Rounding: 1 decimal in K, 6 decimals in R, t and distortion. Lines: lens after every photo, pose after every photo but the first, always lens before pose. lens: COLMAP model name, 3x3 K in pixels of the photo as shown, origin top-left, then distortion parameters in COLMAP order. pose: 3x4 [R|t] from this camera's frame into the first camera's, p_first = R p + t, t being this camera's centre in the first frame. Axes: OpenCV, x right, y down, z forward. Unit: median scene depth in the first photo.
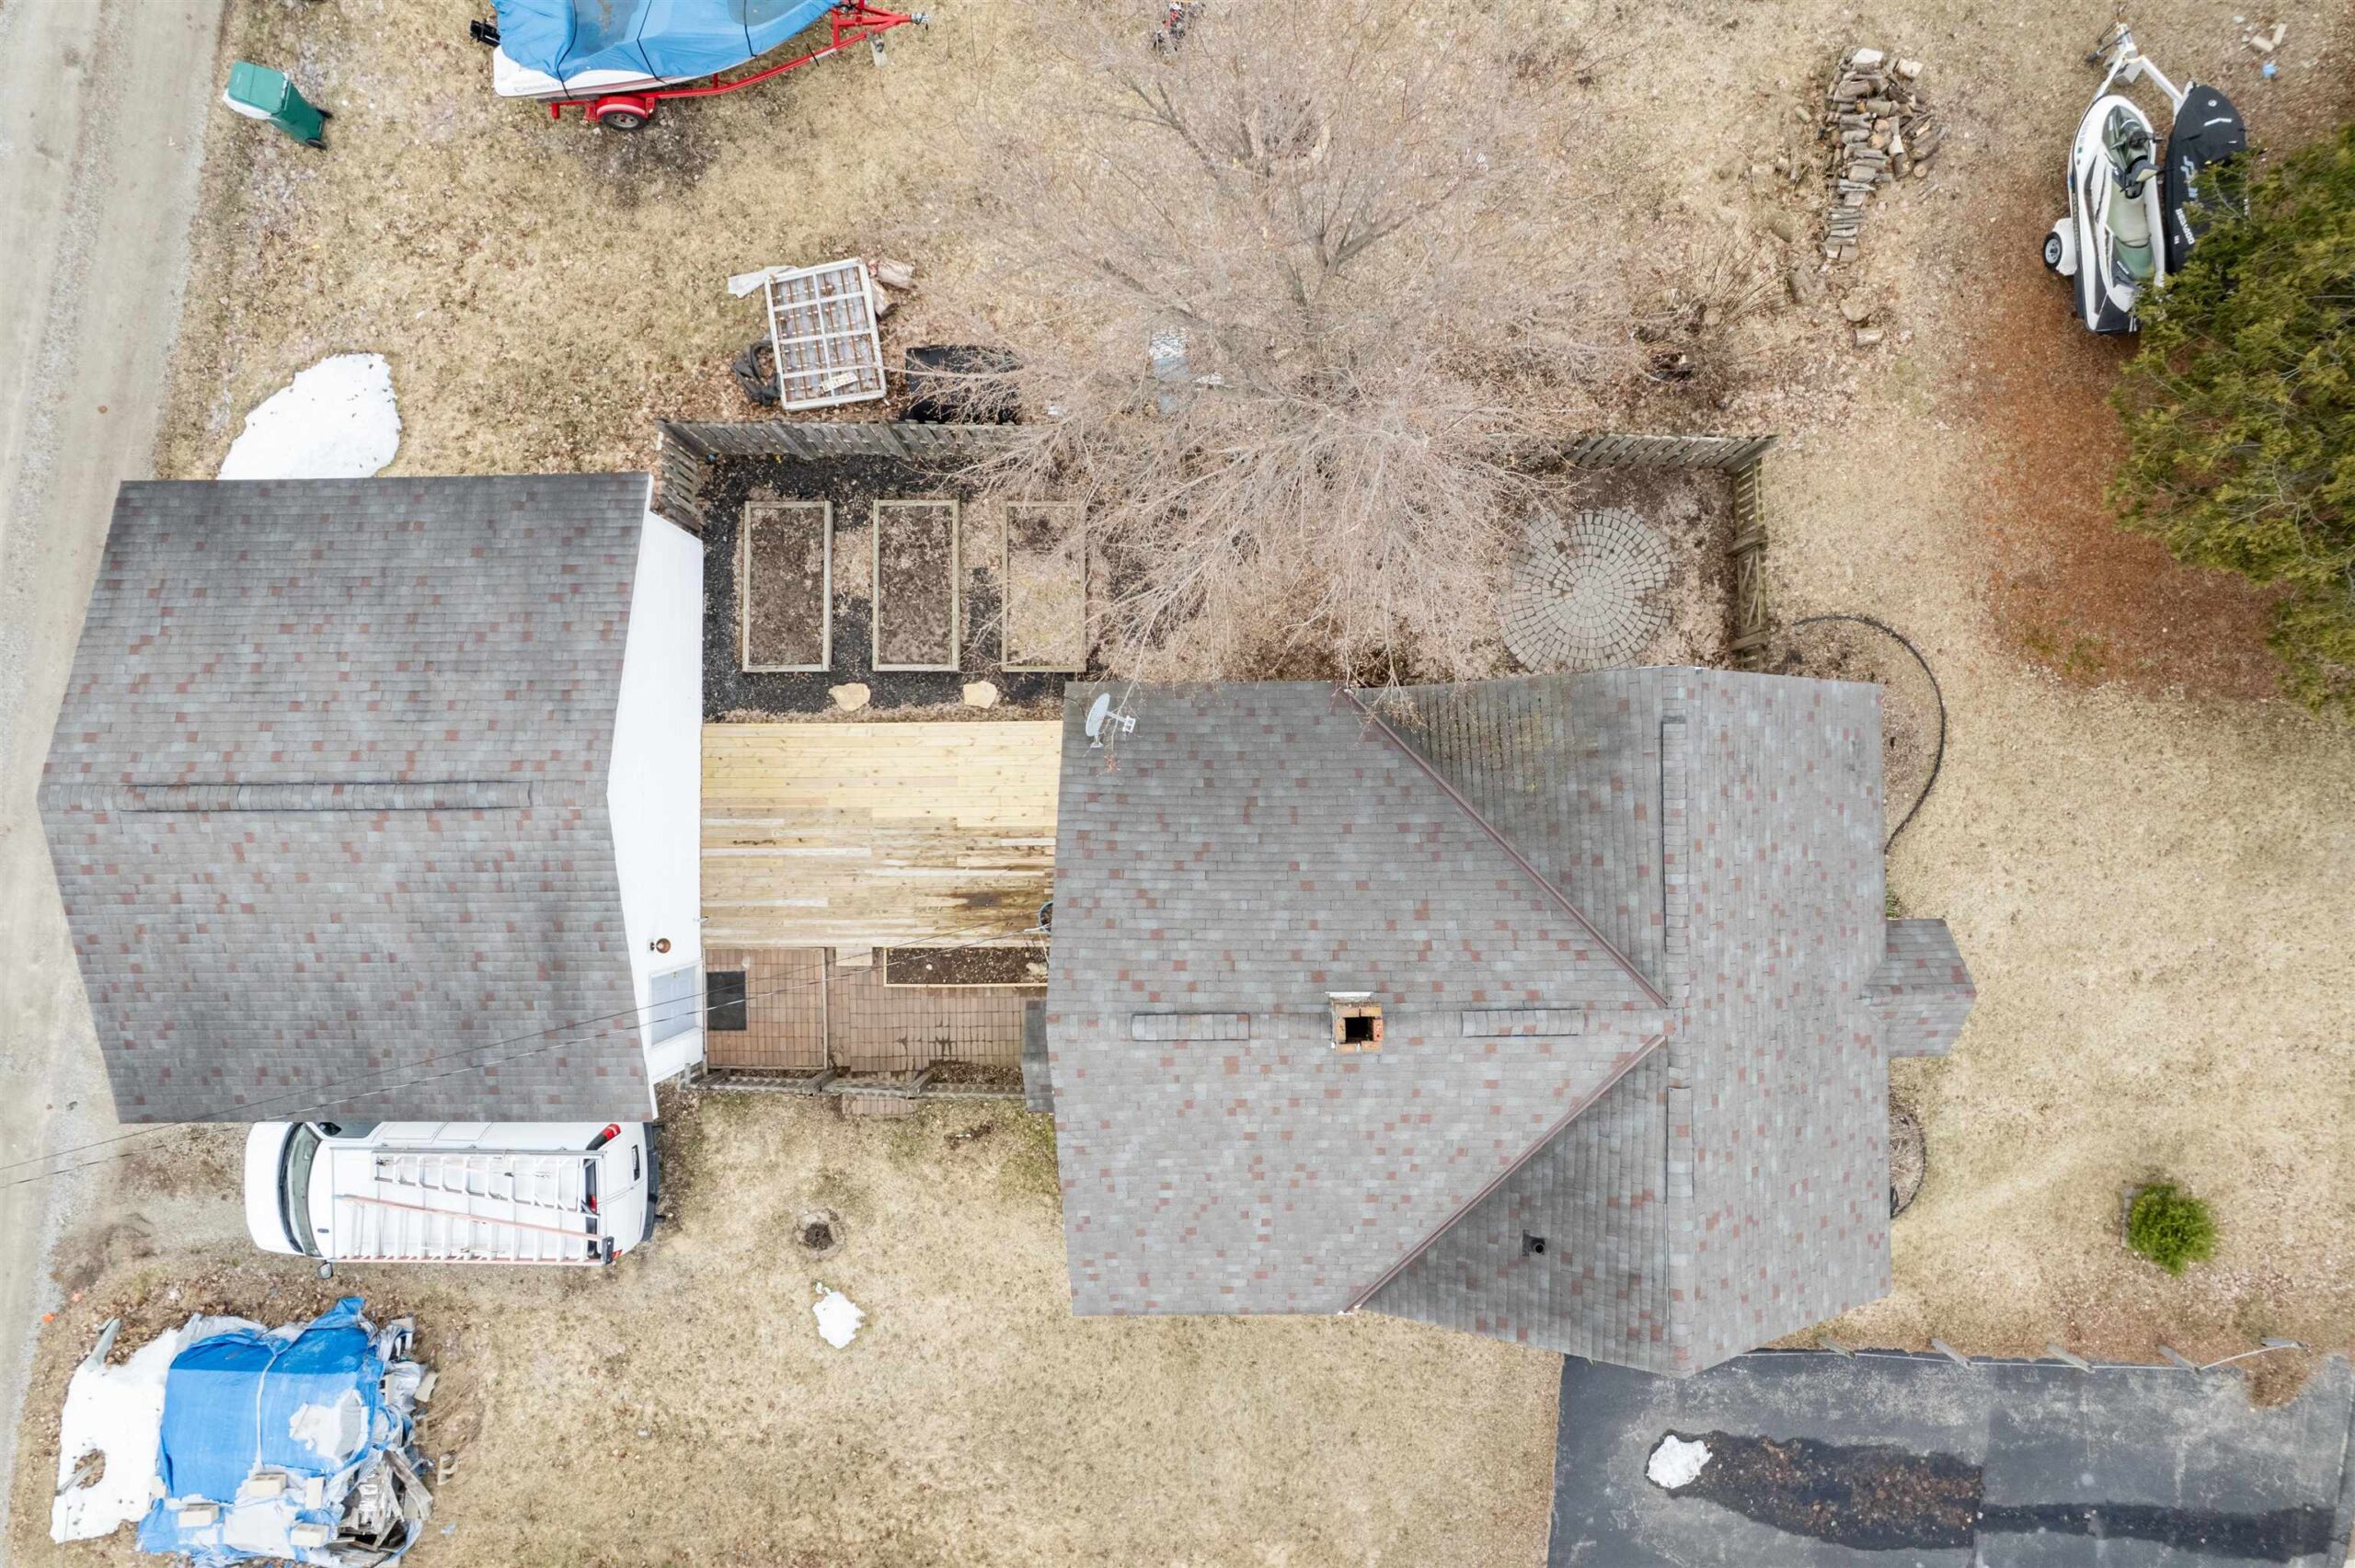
lens RADIAL K [[1505.9, 0, 1185.4], [0, 1505.9, 803.5], [0, 0, 1]] dist [-0.085325, 0.082622]
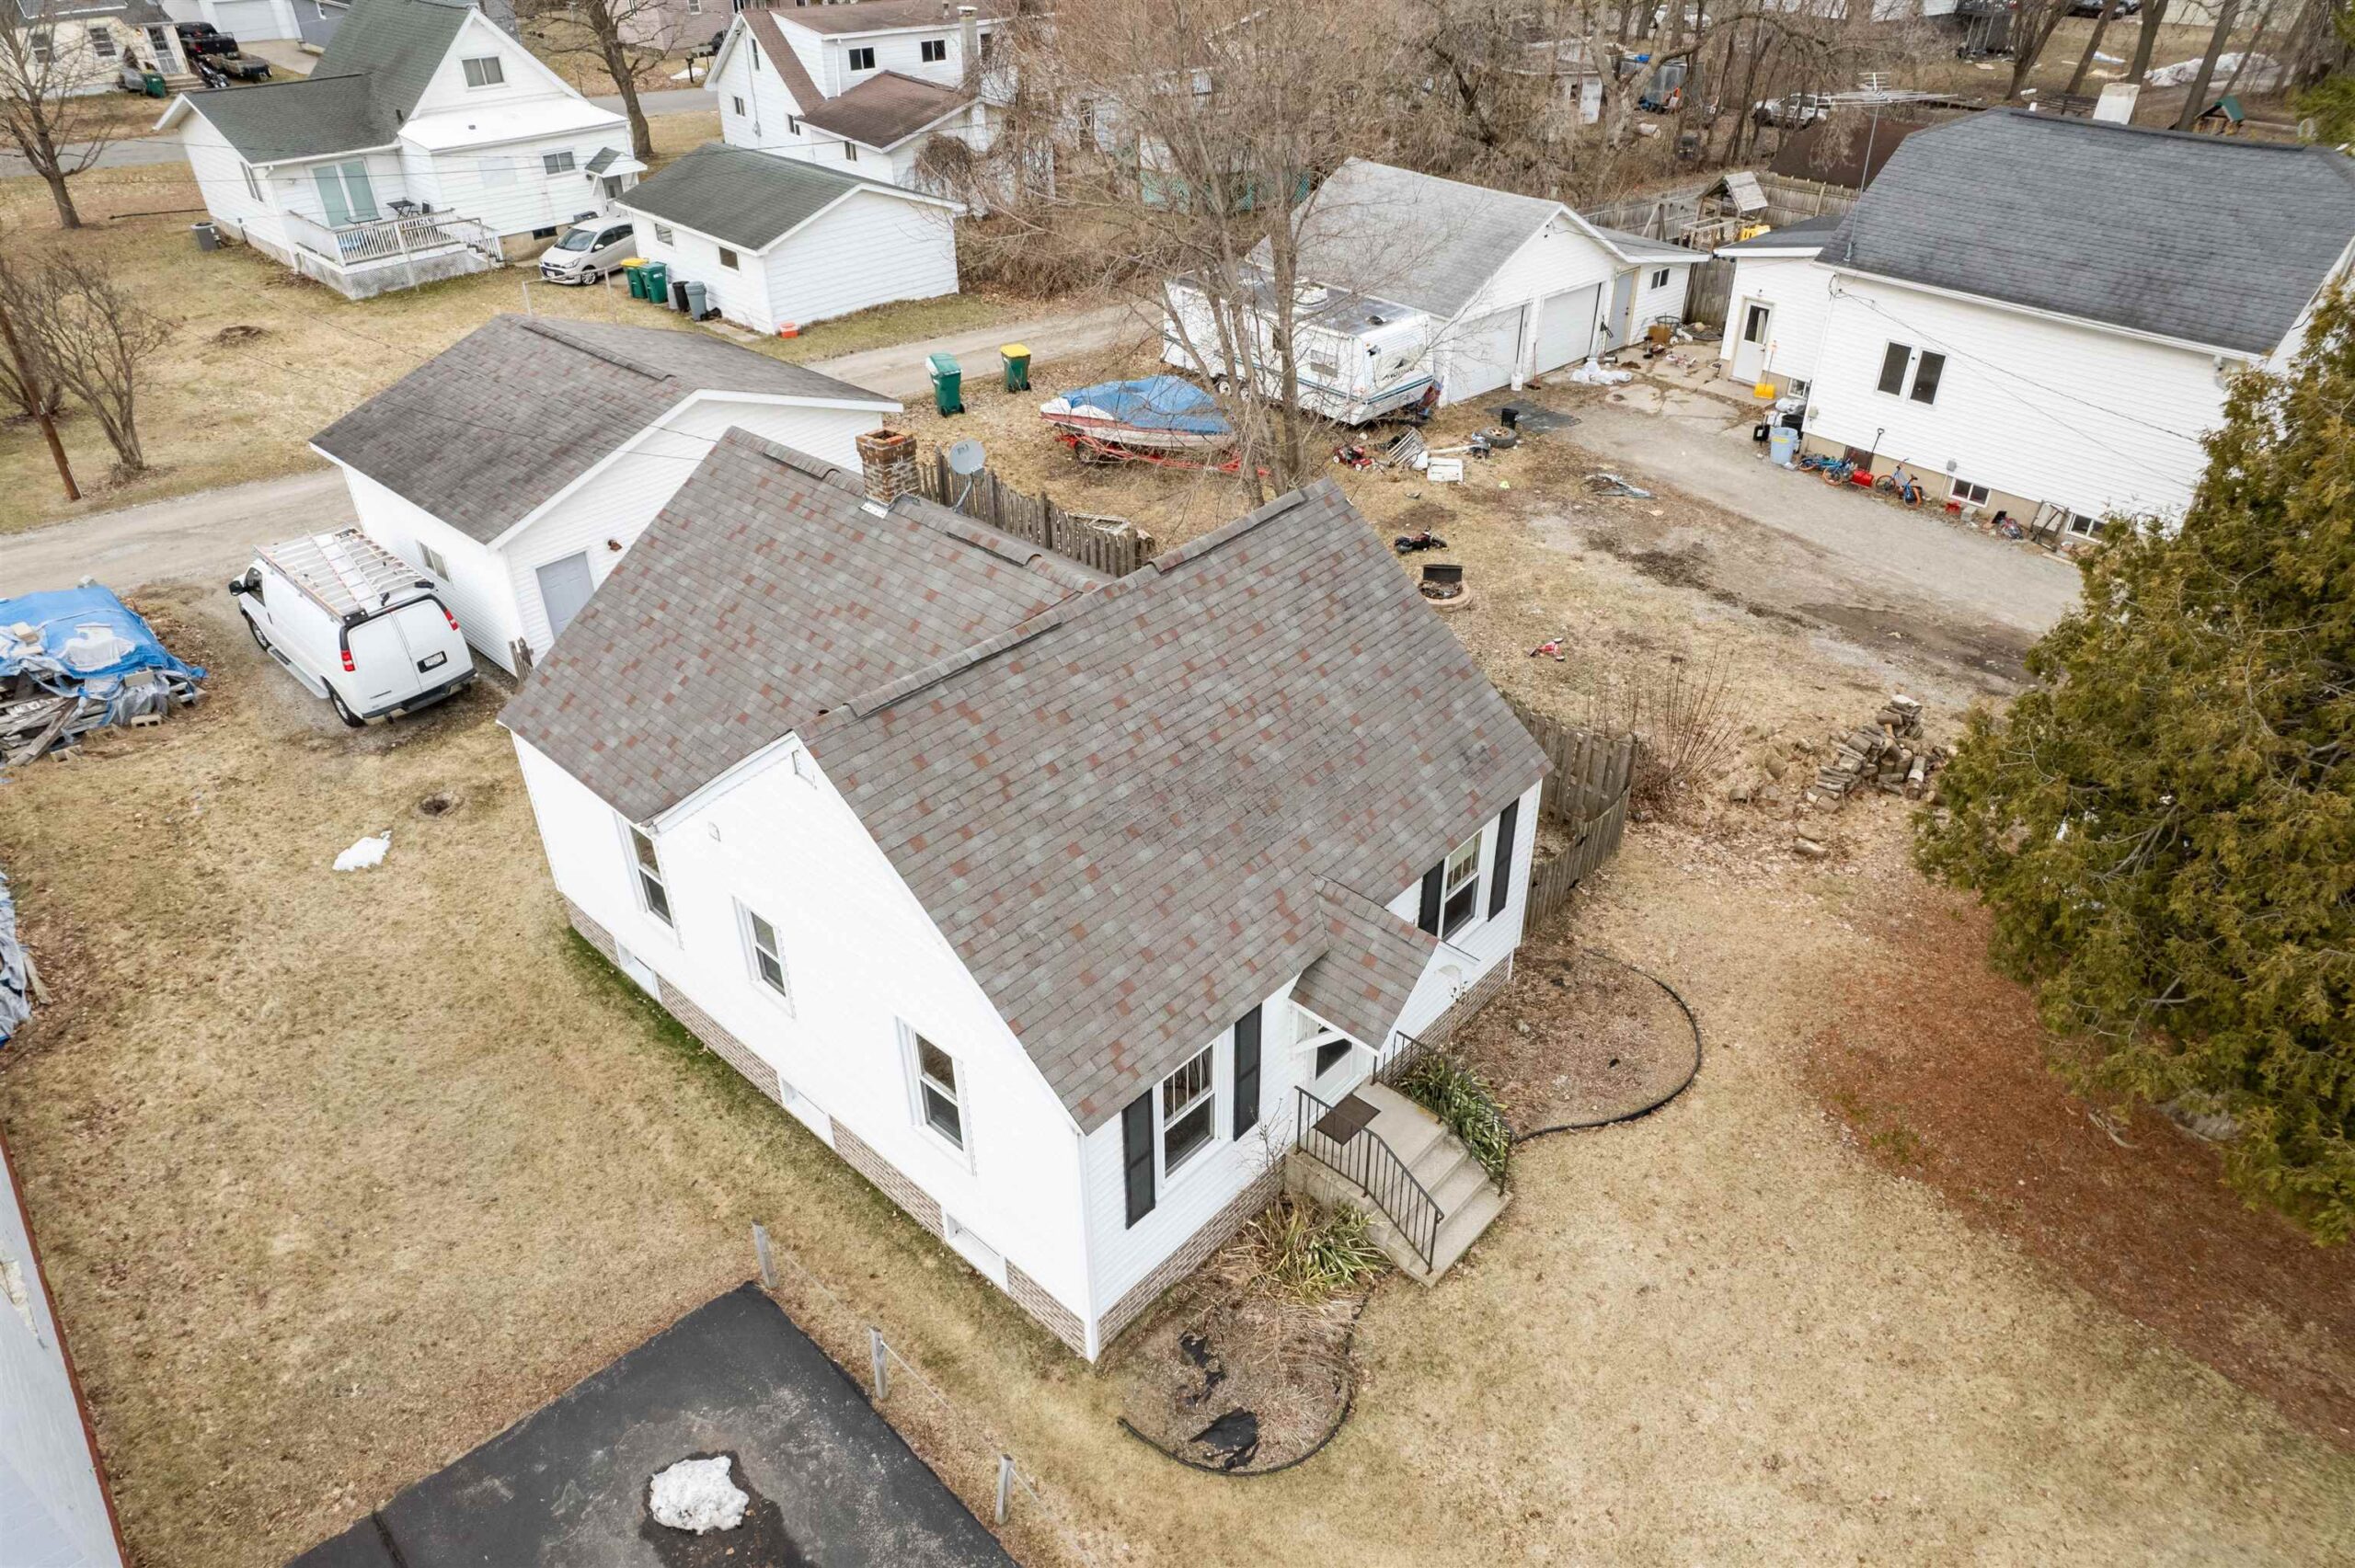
lens RADIAL K [[1505.9, 0, 1185.4], [0, 1505.9, 803.5], [0, 0, 1]] dist [-0.085325, 0.082622]
pose [[0.731047, 0.390954, -0.559218, 0.708549], [-0.682265, 0.429894, -0.591359, 0.543576], [0.009210, 0.813846, 0.581007, 0.407034]]
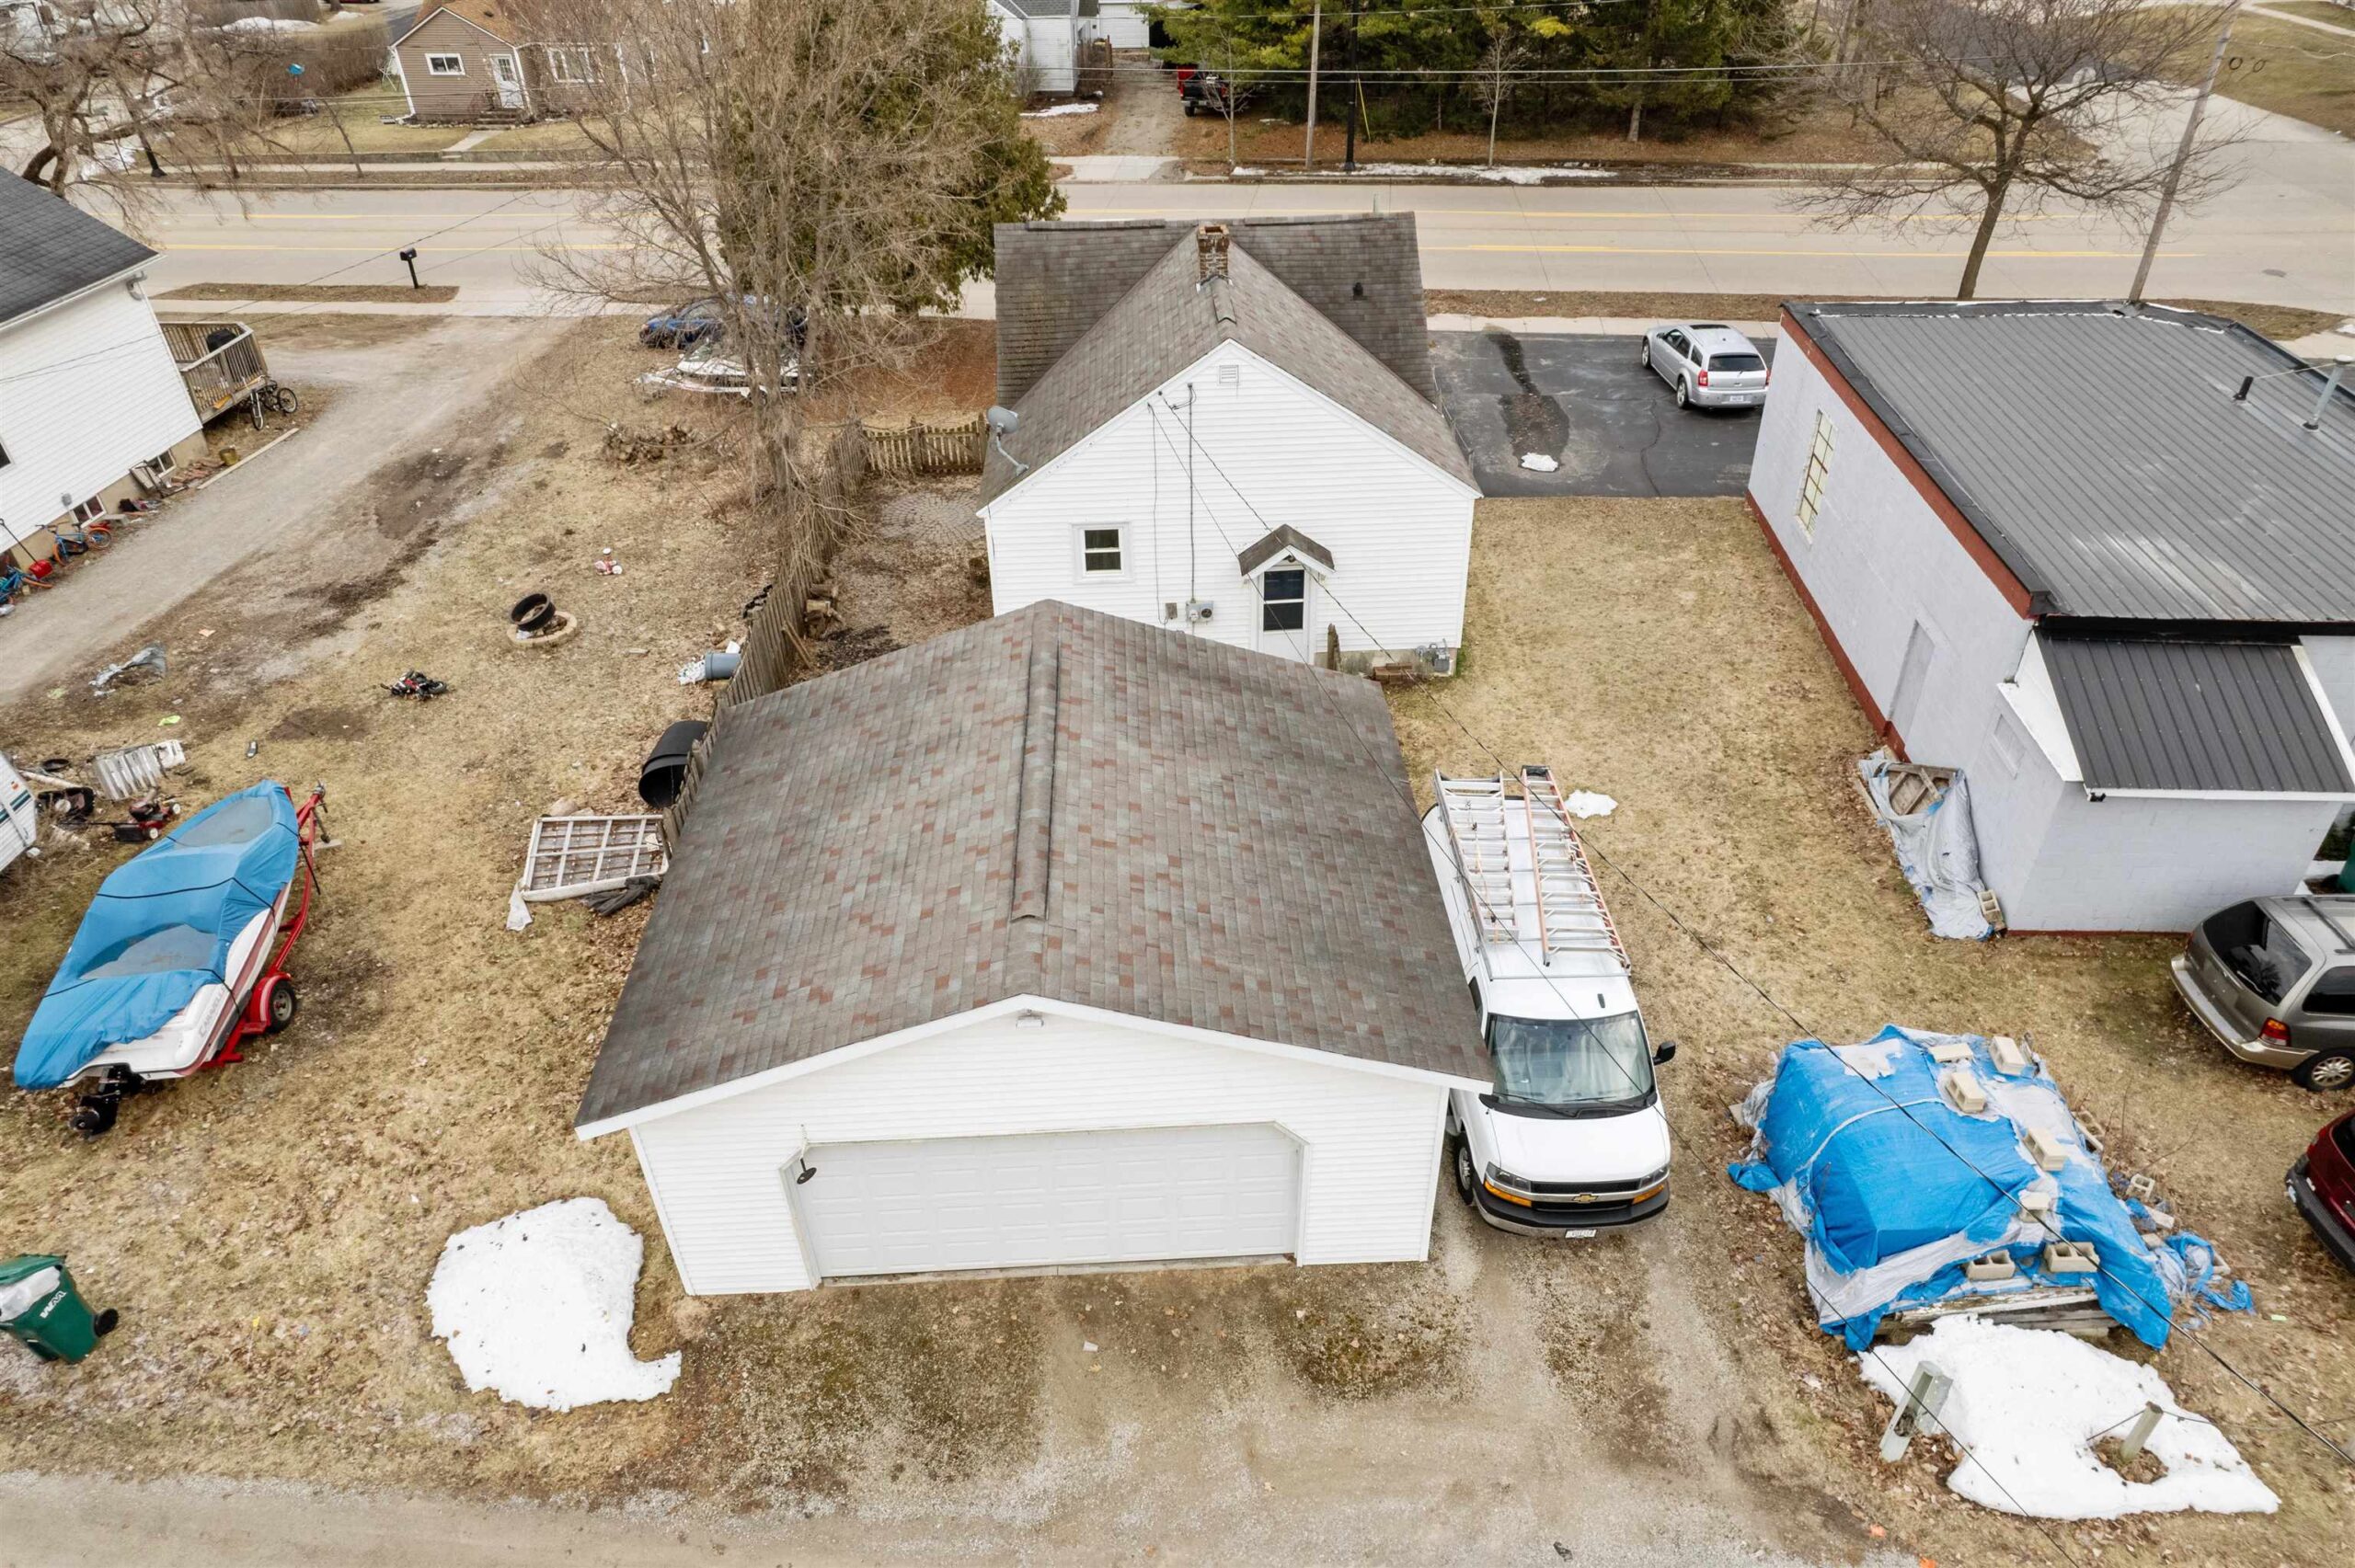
lens RADIAL K [[1505.9, 0, 1185.4], [0, 1505.9, 803.5], [0, 0, 1]] dist [-0.085325, 0.082622]
pose [[-0.035602, -0.576328, 0.816443, -1.058036], [0.999362, -0.022841, 0.027455, 0.045353], [0.002825, 0.816899, 0.576774, 0.415587]]
